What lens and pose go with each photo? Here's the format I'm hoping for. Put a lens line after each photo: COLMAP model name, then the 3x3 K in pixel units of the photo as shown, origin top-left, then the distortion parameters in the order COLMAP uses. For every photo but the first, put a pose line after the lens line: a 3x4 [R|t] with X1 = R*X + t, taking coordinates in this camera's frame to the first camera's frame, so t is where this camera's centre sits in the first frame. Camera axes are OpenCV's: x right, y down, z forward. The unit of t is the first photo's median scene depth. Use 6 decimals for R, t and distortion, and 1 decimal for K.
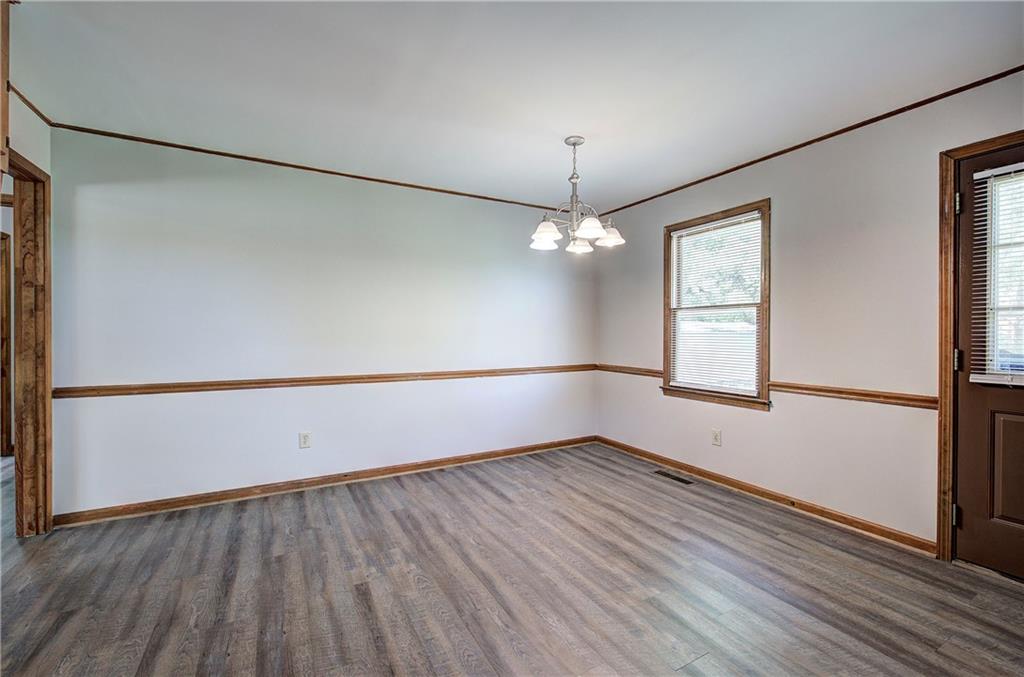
lens RADIAL K [[431.6, 0, 513.6], [0, 431.6, 336.5], [0, 0, 1]] dist [-0.007696, -0.000071]
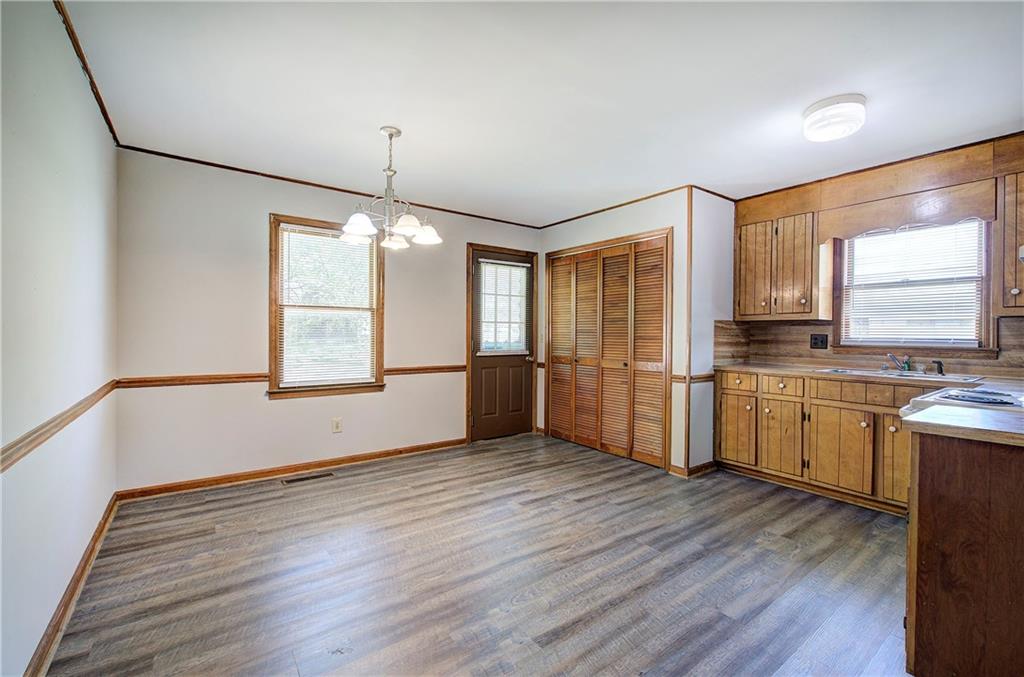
lens RADIAL K [[431.6, 0, 513.6], [0, 431.6, 336.5], [0, 0, 1]] dist [-0.007696, -0.000071]
pose [[-0.126772, -0.010127, 0.991880, -0.826433], [-0.000893, 0.999949, 0.010095, -0.009104], [-0.991932, 0.000394, -0.126774, 0.826492]]
